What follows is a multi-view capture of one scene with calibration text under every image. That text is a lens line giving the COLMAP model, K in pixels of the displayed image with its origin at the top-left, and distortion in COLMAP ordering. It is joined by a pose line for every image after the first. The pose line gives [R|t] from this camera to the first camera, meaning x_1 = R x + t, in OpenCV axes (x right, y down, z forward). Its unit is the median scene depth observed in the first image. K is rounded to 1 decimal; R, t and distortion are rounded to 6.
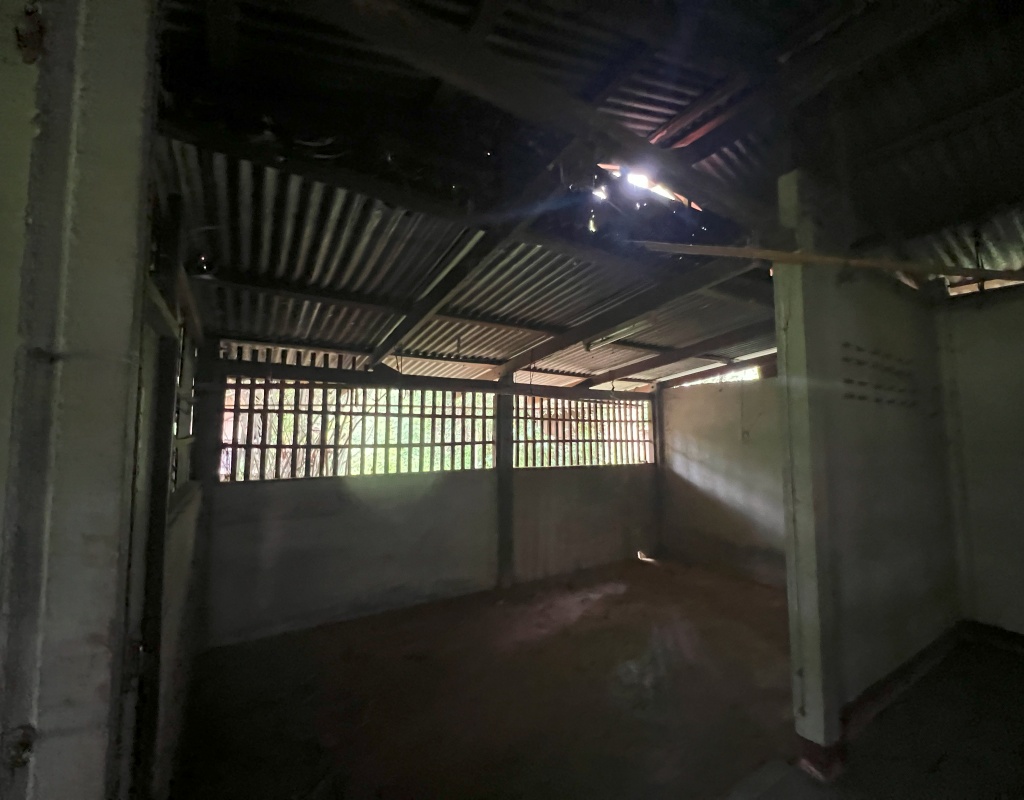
lens RADIAL K [[426.5, 0, 514.3], [0, 426.5, 398.3], [0, 0, 1]] dist [-0.001327, 0.000786]
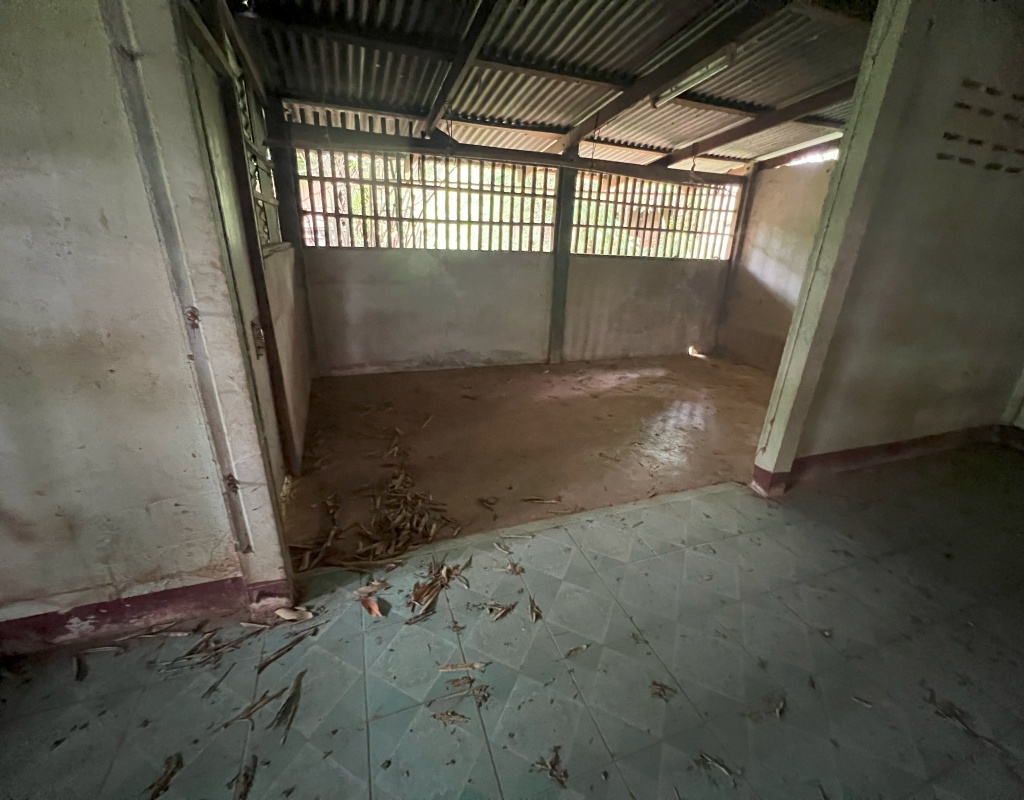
lens RADIAL K [[426.5, 0, 508.4], [0, 426.5, 393.5], [0, 0, 1]] dist [-0.001327, 0.000786]
pose [[0.979015, 0.105825, -0.174159, 0.072847], [-0.021908, 0.904301, 0.426333, 0.042400], [0.202608, -0.413571, 0.887642, -0.067447]]
